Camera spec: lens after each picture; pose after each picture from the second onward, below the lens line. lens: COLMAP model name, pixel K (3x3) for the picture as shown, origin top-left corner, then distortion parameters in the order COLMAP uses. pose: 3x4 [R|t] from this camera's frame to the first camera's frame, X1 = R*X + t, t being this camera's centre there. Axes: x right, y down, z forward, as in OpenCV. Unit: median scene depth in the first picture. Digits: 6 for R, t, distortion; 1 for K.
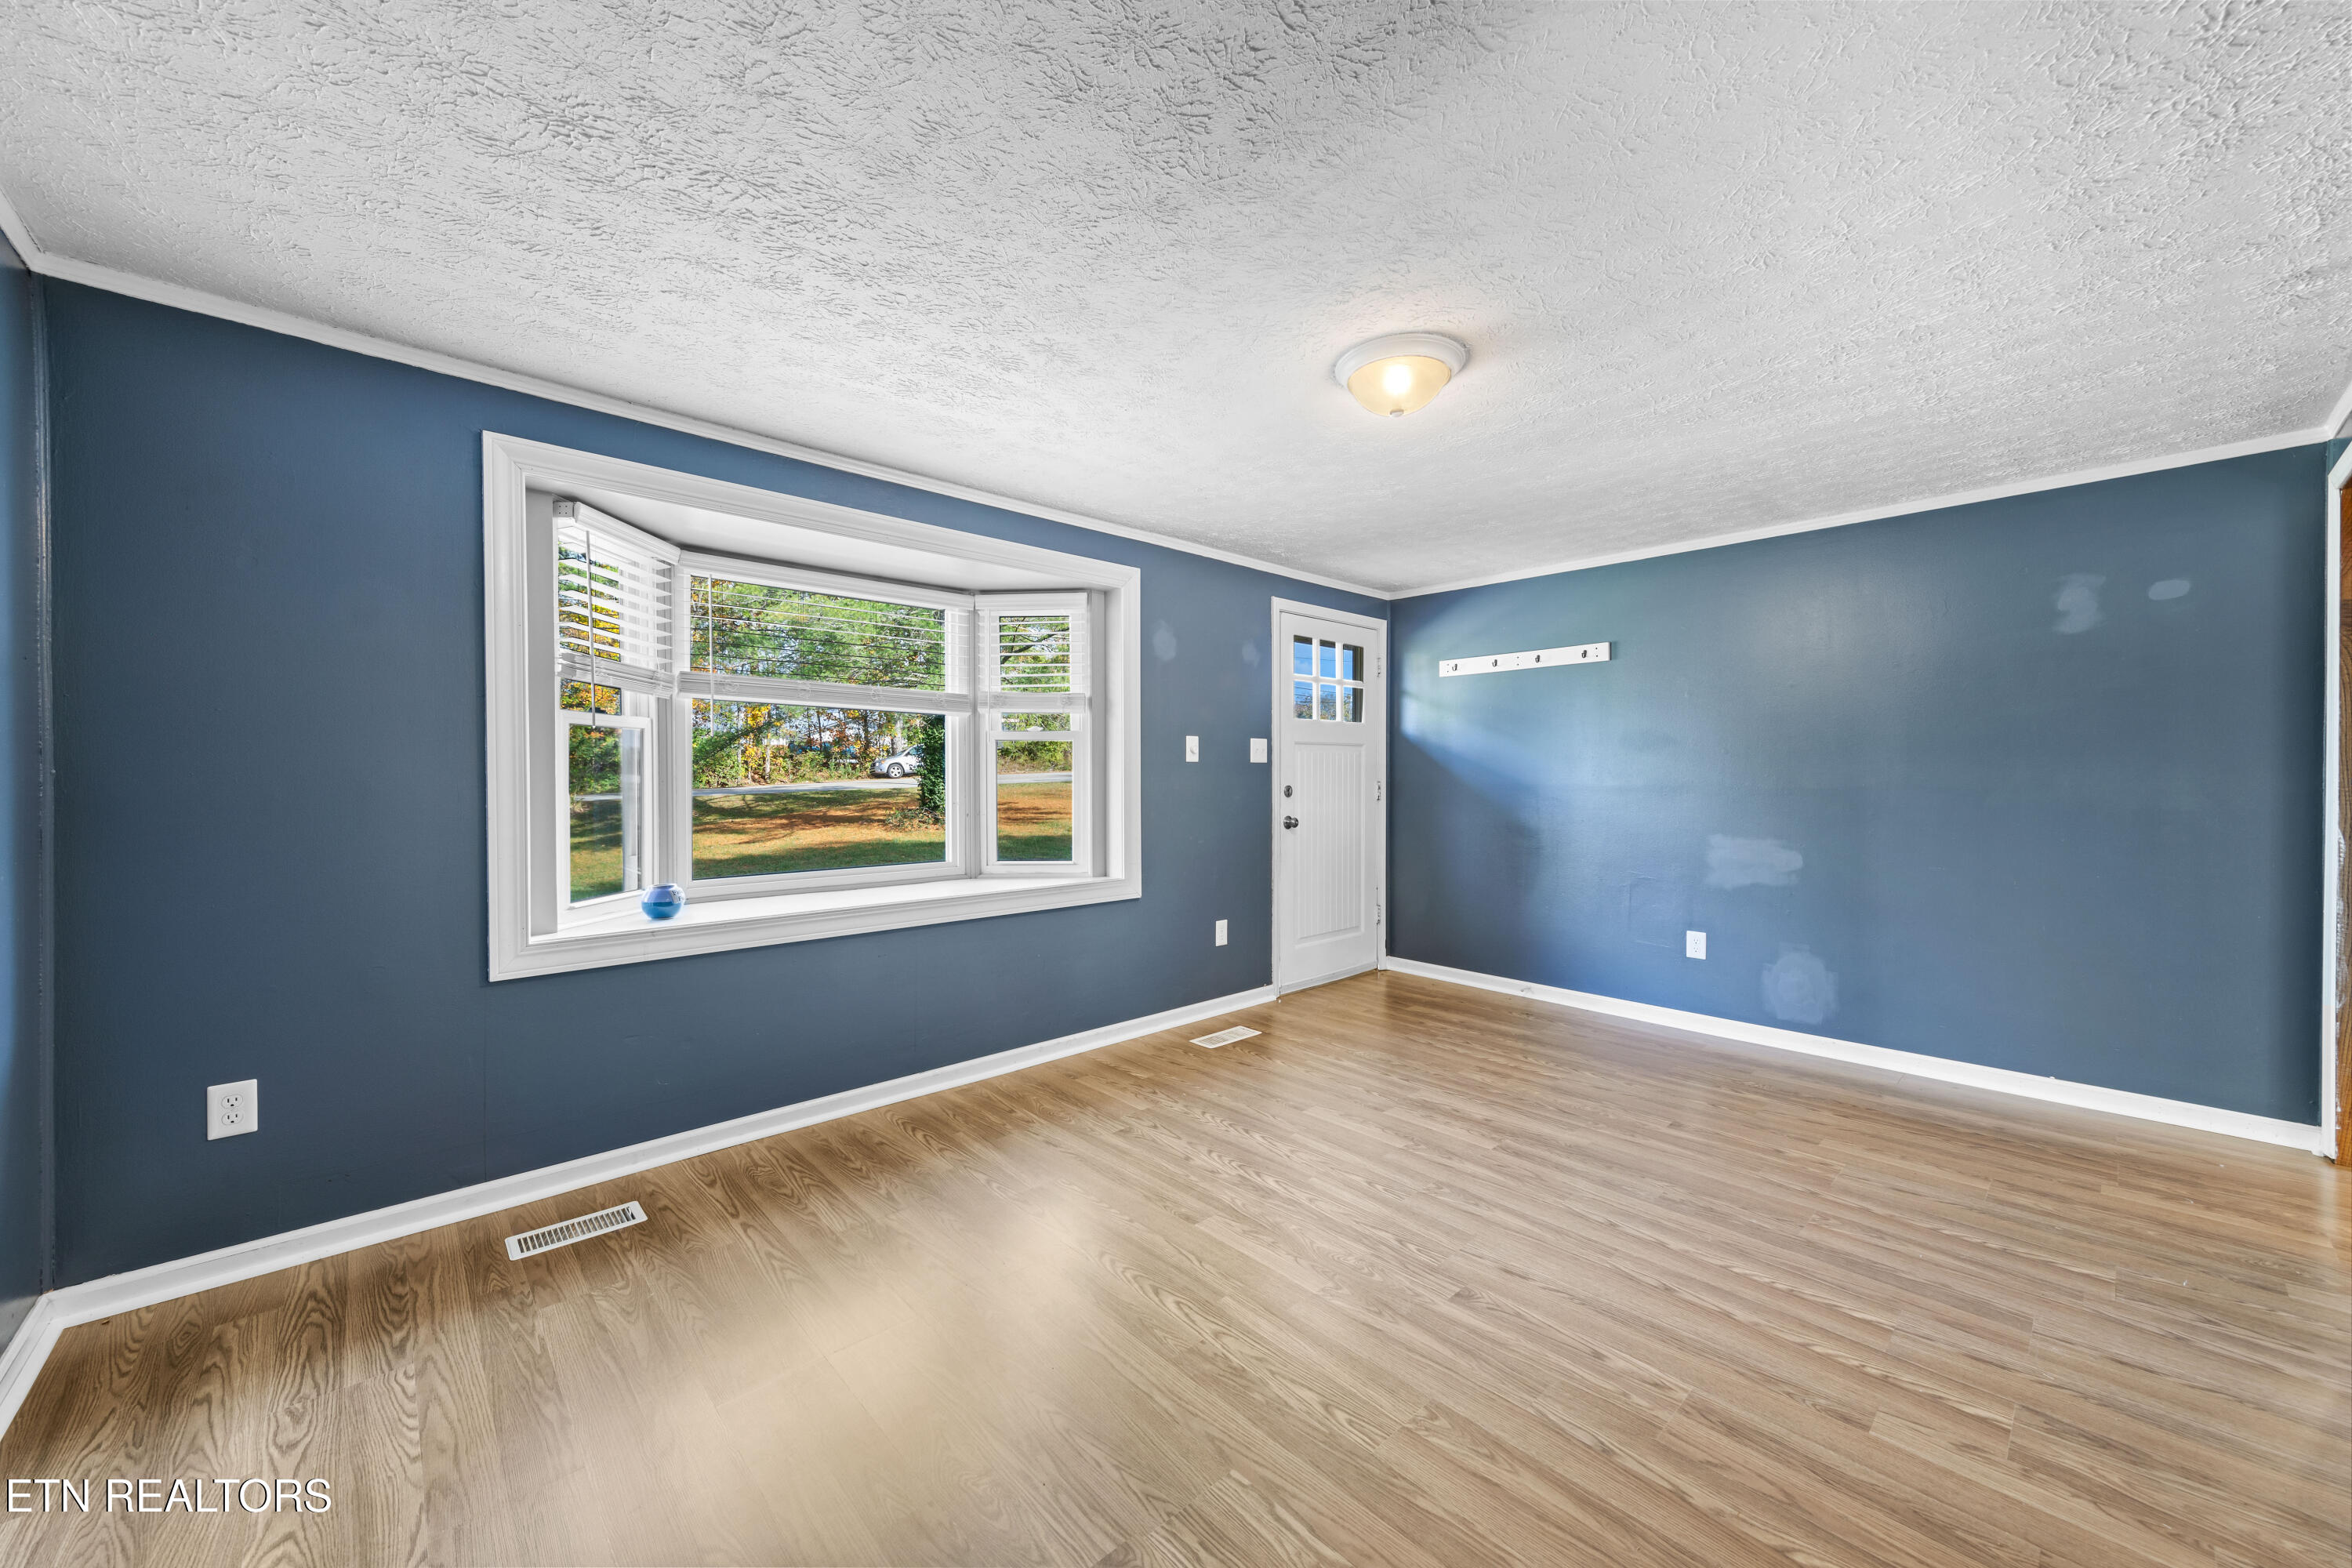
lens RADIAL K [[860.1, 0, 1176.0], [0, 860.1, 784.0], [0, 0, 1]] dist [0.005128, 0.000071]
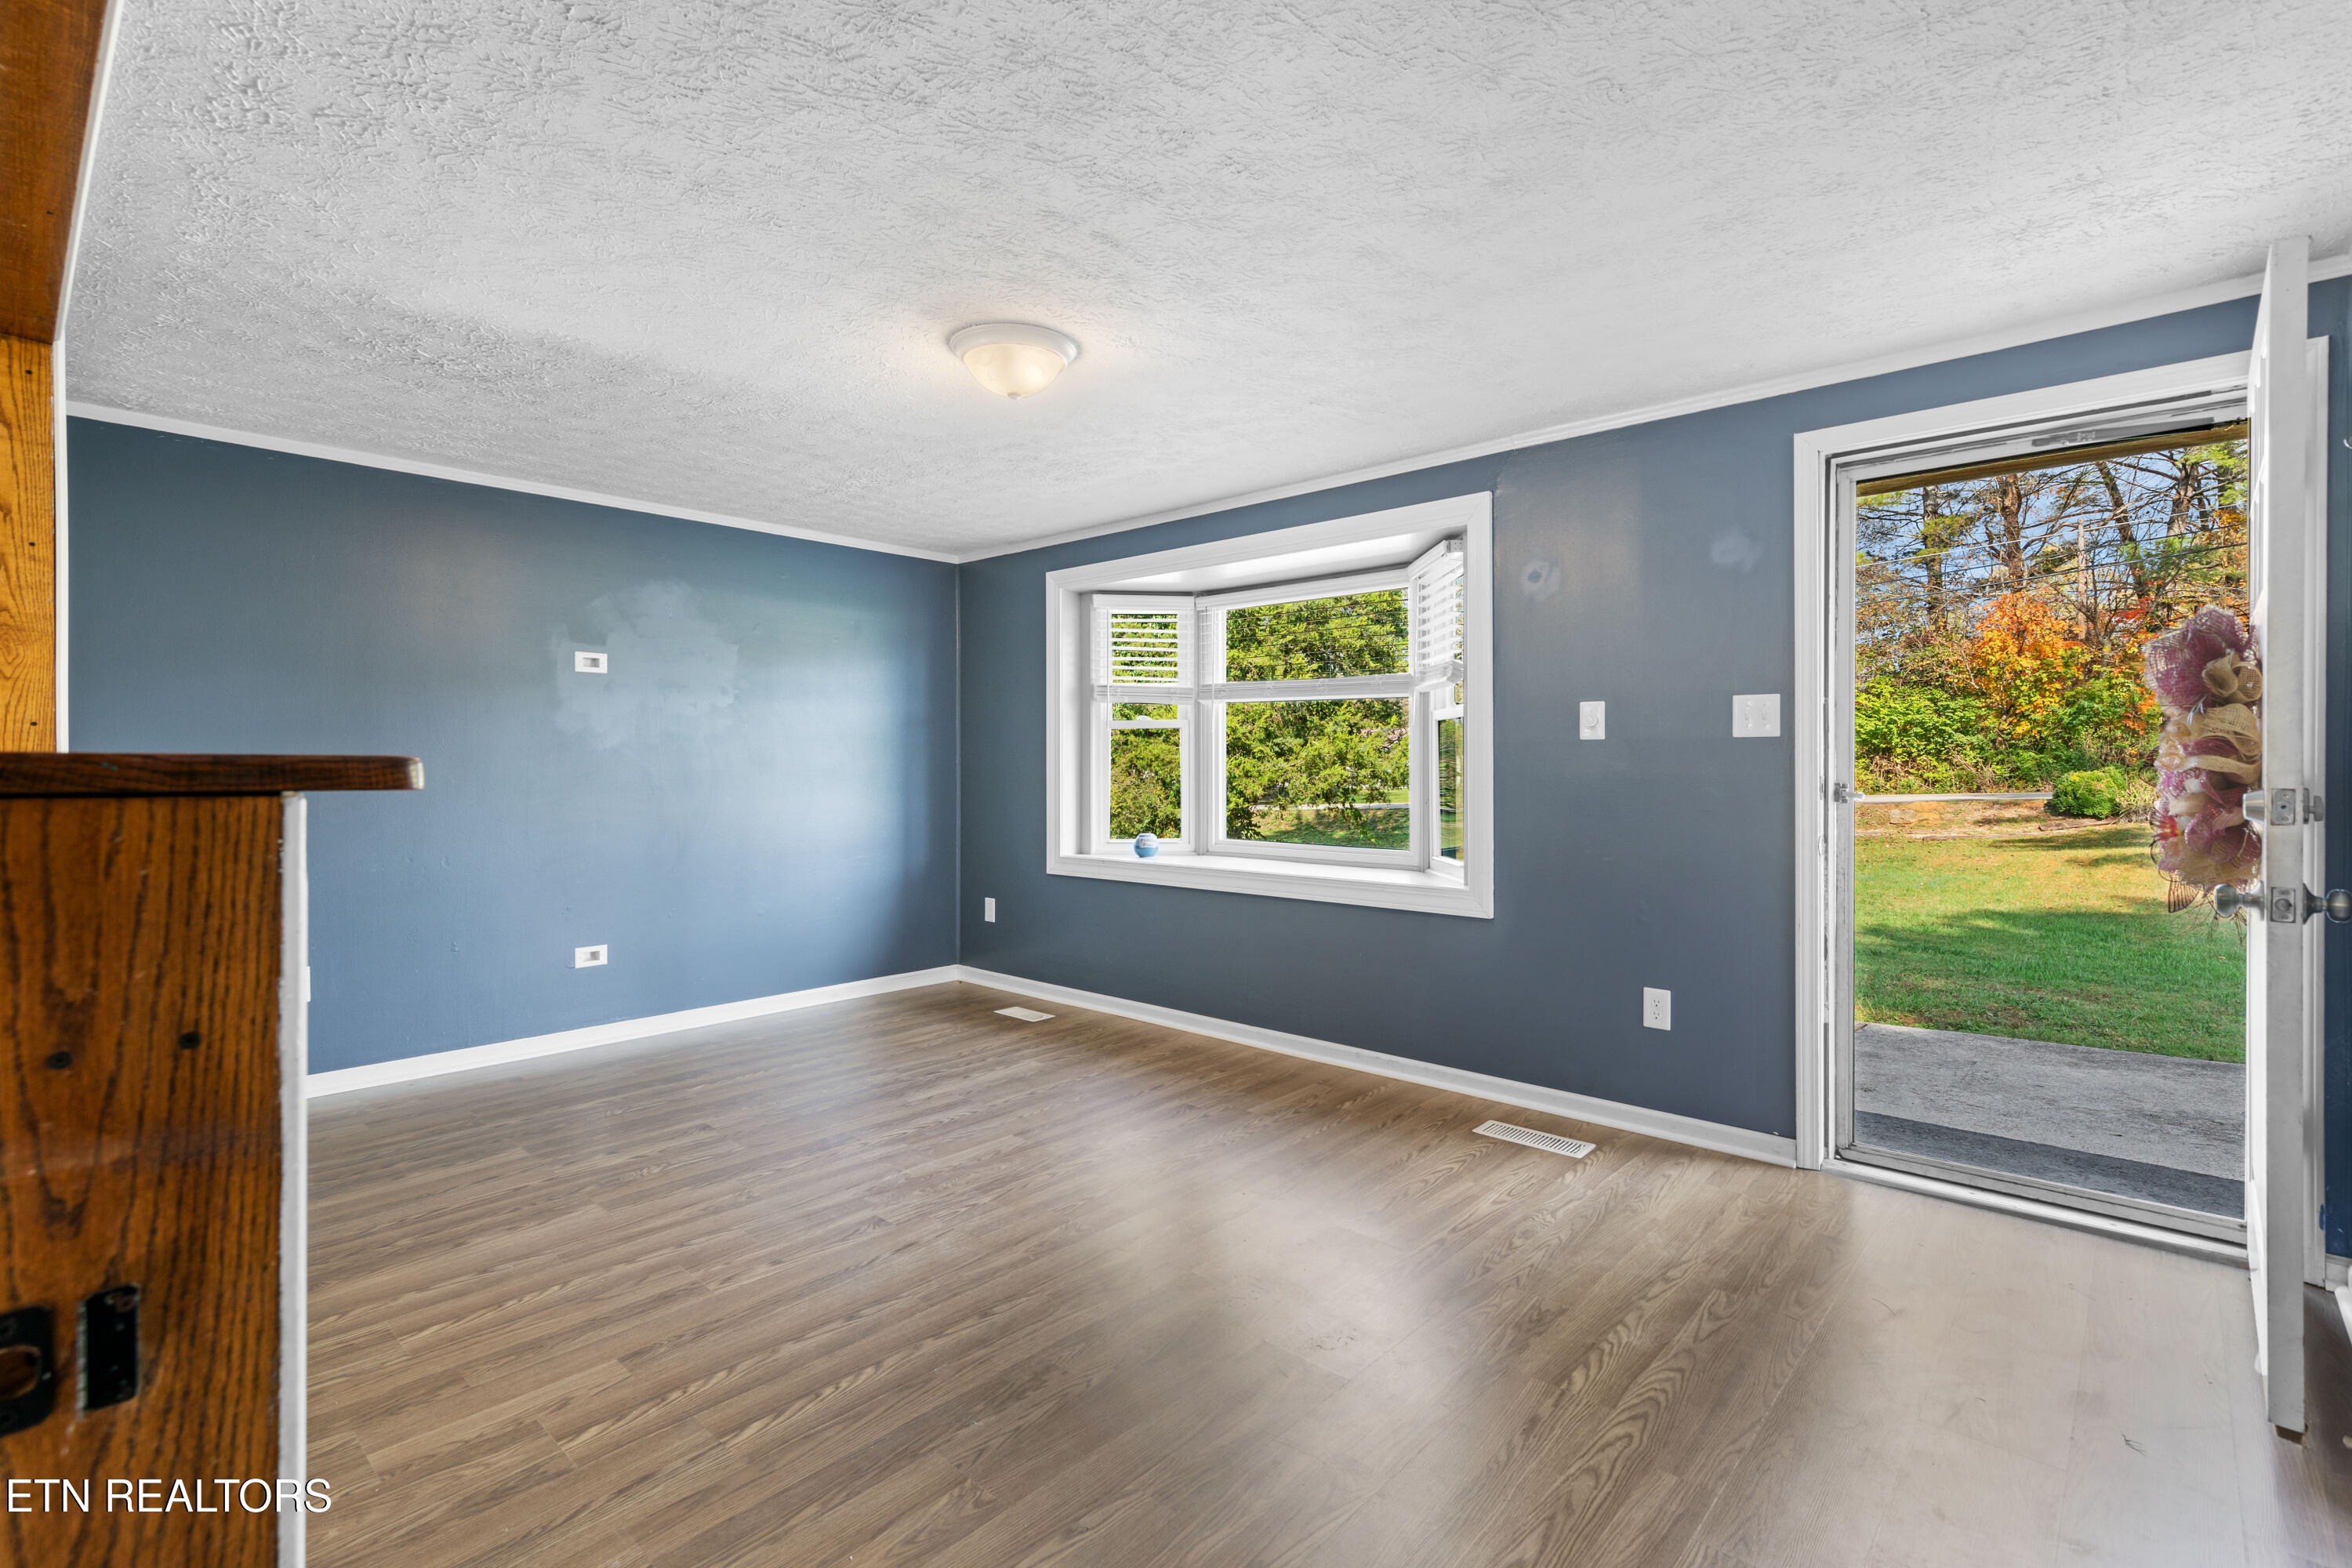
lens RADIAL K [[1078.1, 0, 1163.7], [0, 1078.1, 761.7], [0, 0, 1]] dist [0.010576, -0.000218]
pose [[0.086532, -0.000087, -0.996249, 1.205958], [-0.010930, 0.999940, -0.001036, -0.005033], [0.996189, 0.010978, 0.086526, 0.847009]]
